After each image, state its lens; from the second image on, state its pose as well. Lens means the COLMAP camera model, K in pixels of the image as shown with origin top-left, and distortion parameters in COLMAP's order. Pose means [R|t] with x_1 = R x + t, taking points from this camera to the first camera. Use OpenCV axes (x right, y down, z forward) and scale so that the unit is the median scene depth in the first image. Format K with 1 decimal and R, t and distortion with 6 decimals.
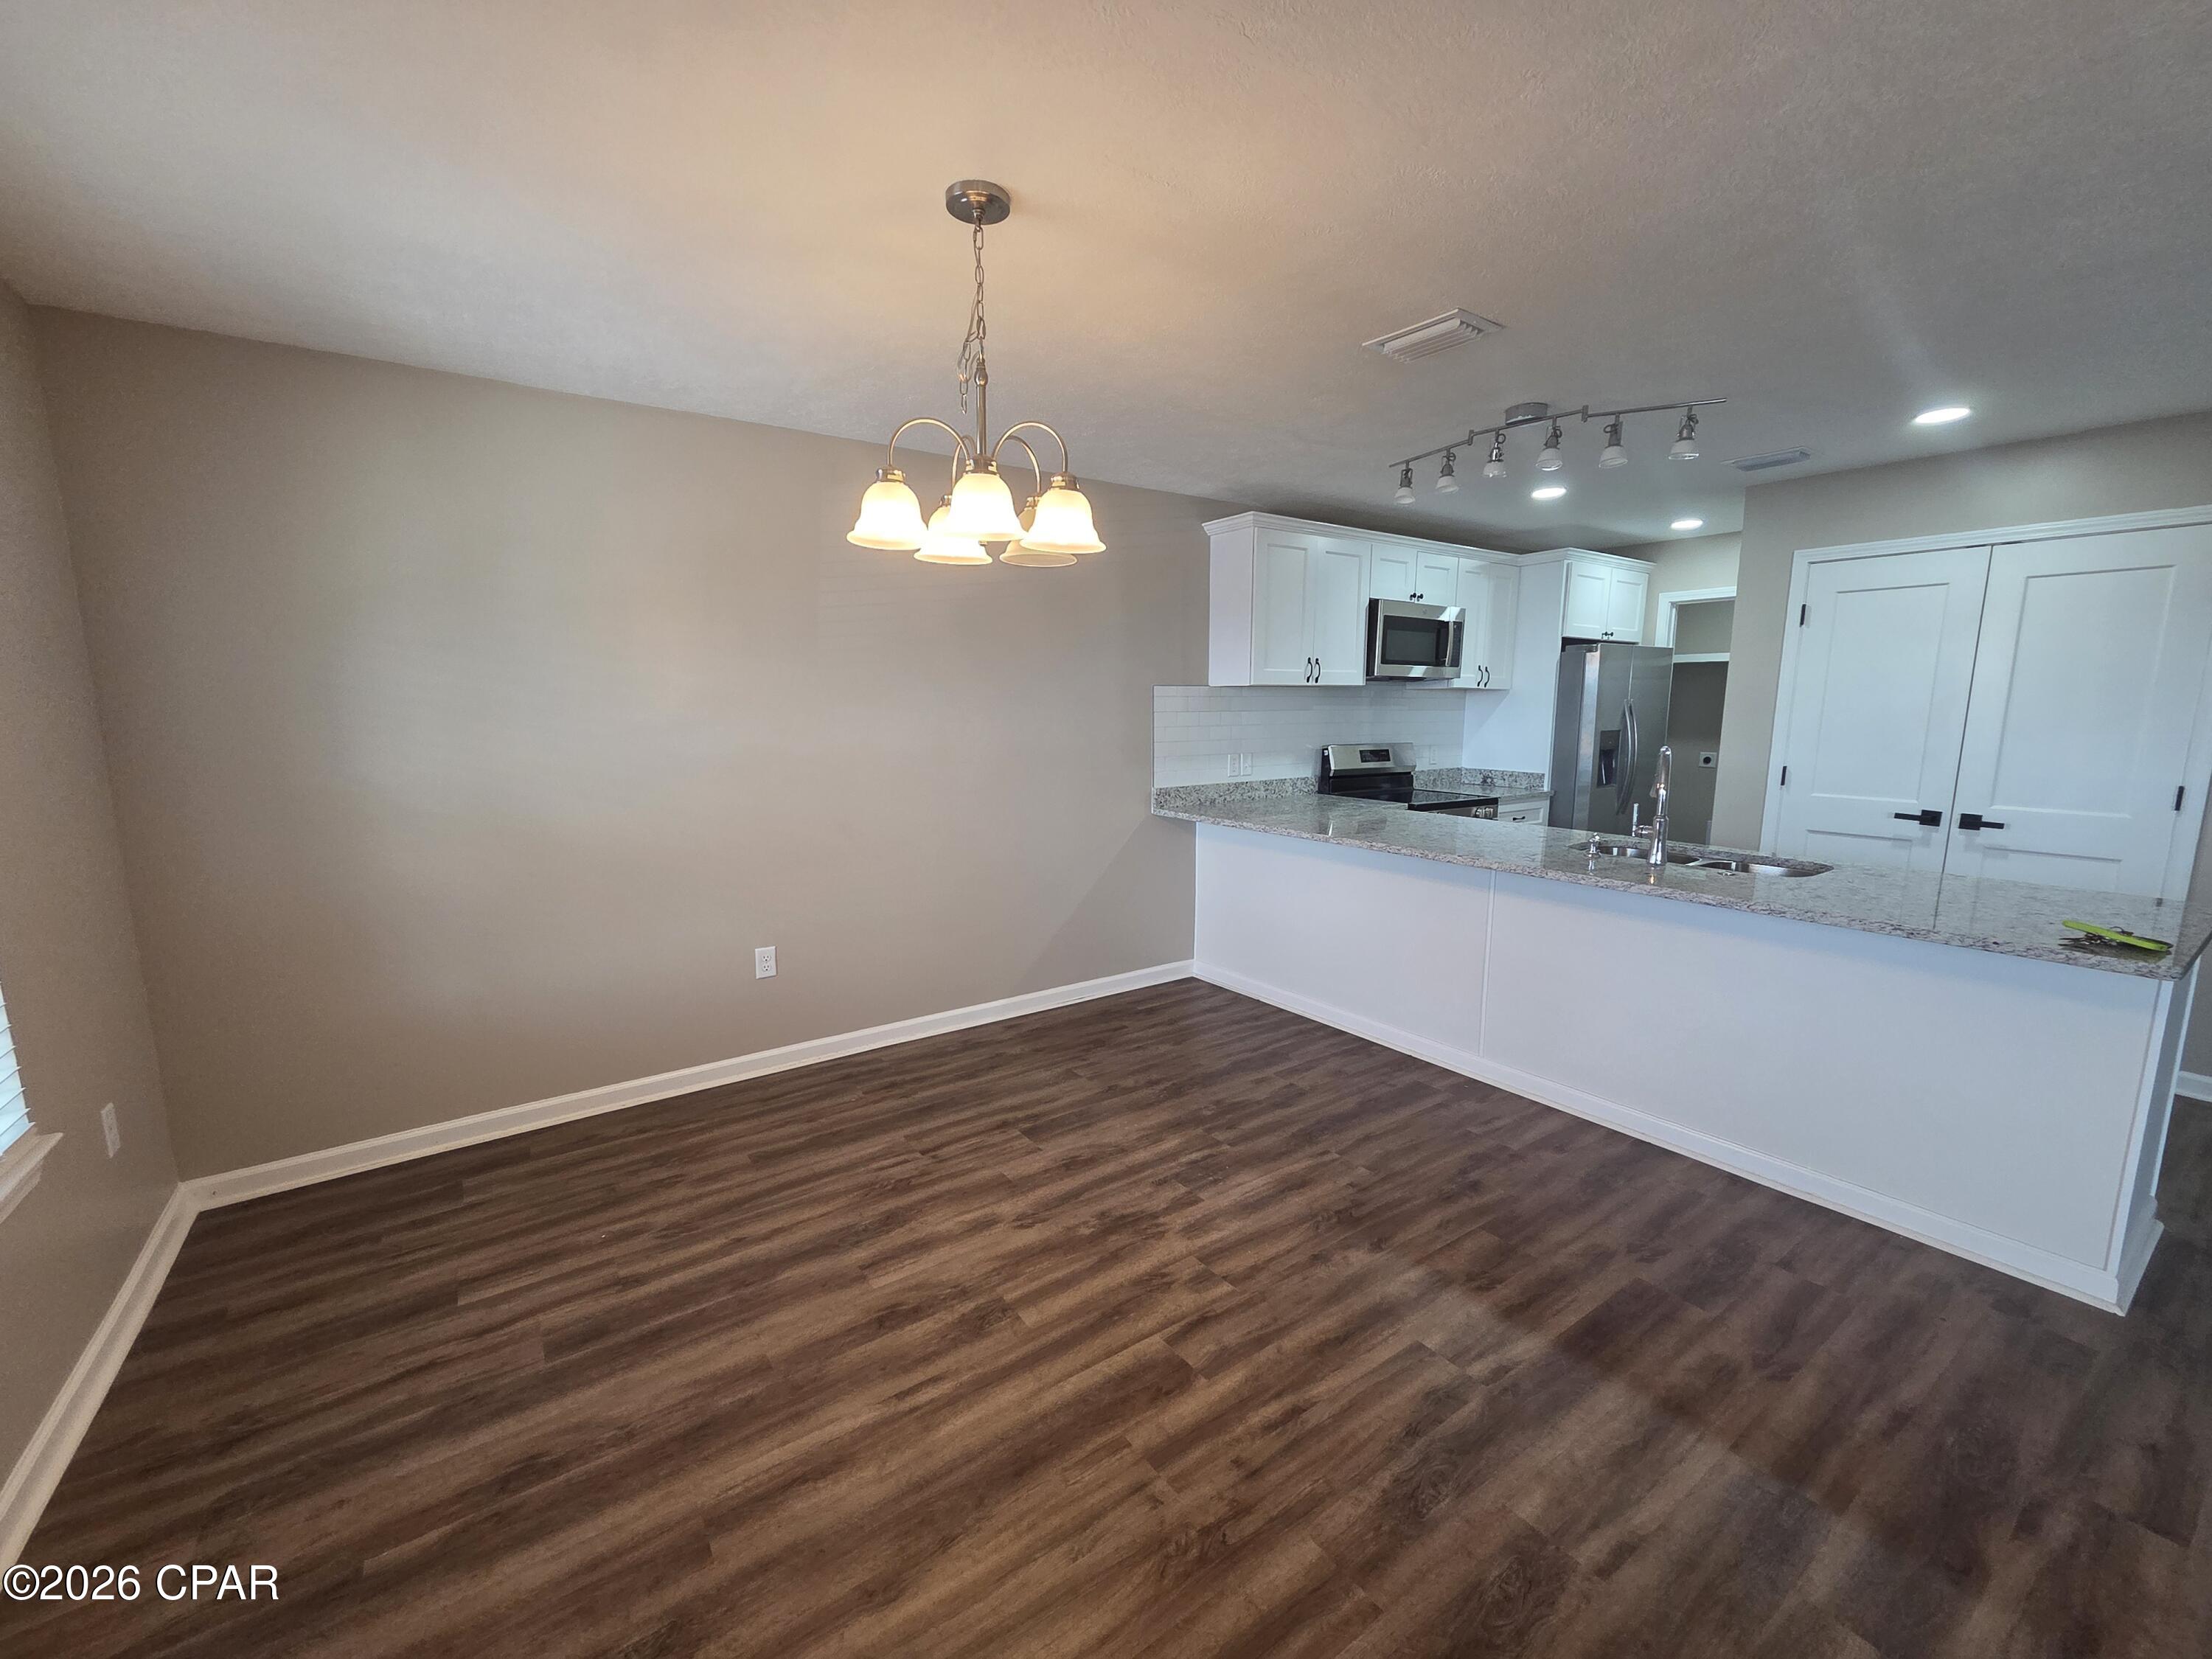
lens RADIAL K [[909.9, 0, 1116.3], [0, 909.9, 845.9], [0, 0, 1]] dist [0.002976, 0.000153]
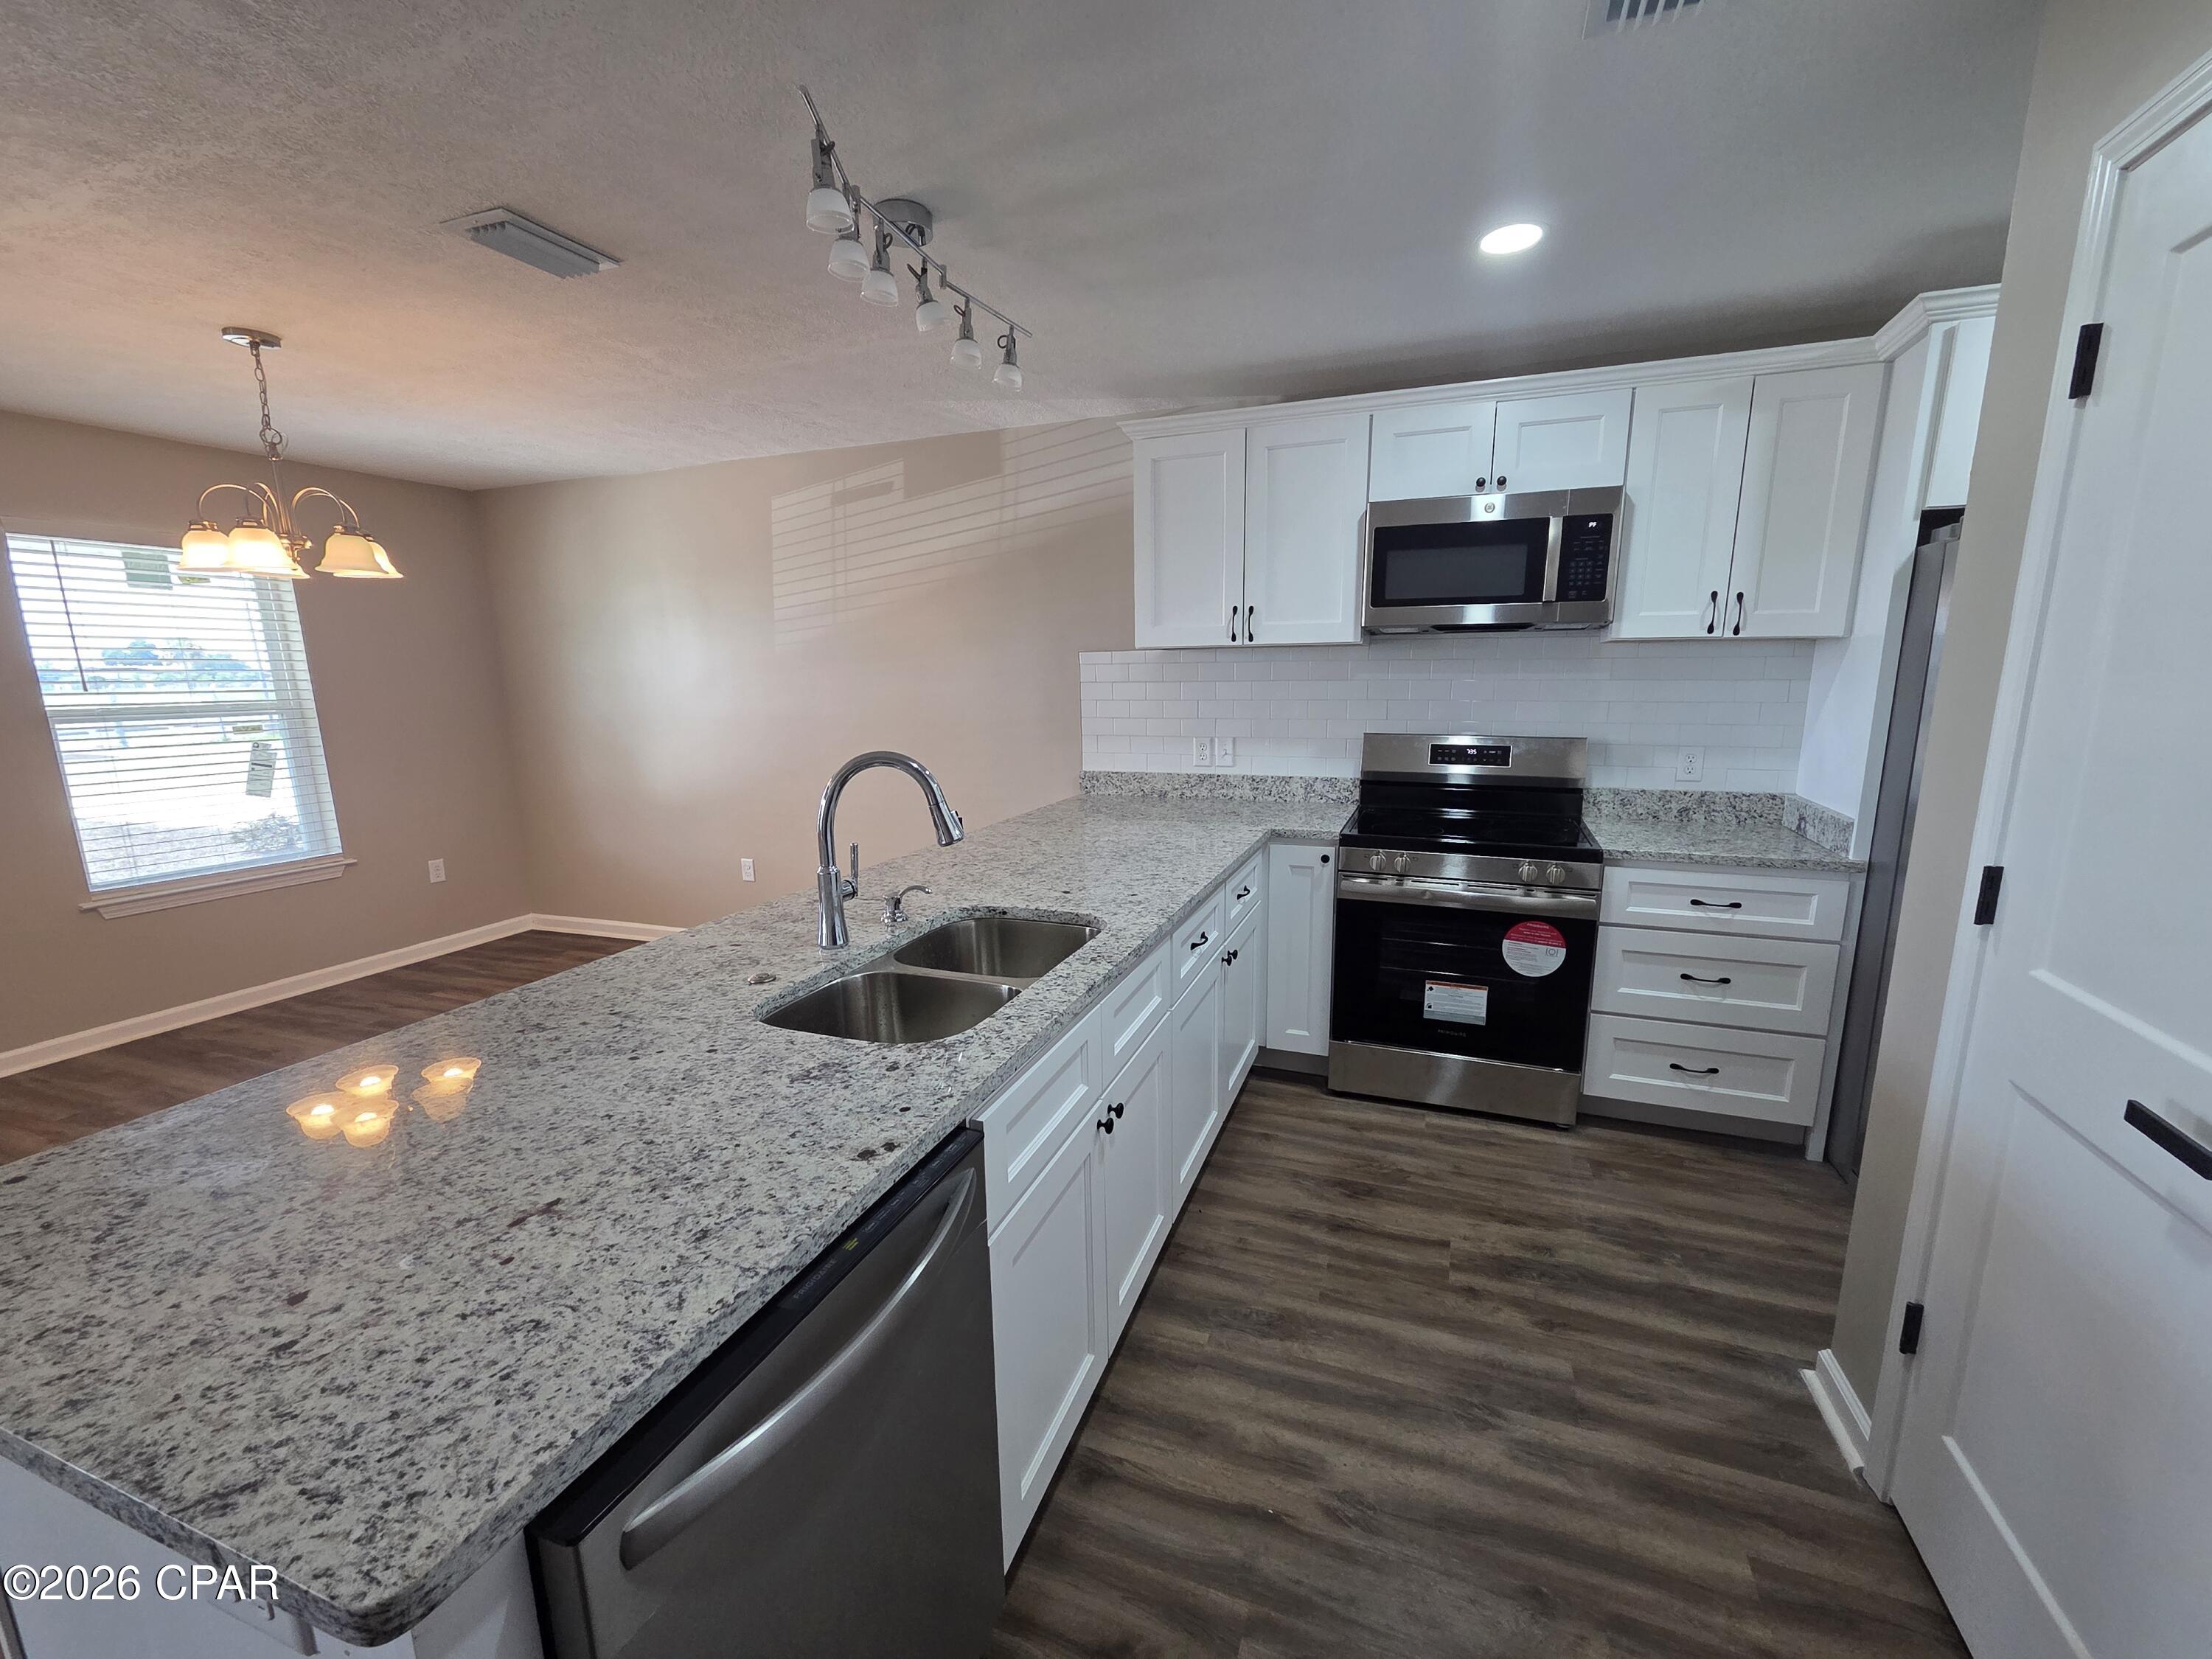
lens RADIAL K [[894.0, 0, 1107.9], [0, 894.0, 853.4], [0, 0, 1]] dist [0.001558, 0.000019]
pose [[0.561032, 0.160437, -0.812098, 0.757721], [-0.122529, 0.986327, 0.110209, -0.081777], [0.818676, 0.037675, 0.573019, 0.528062]]
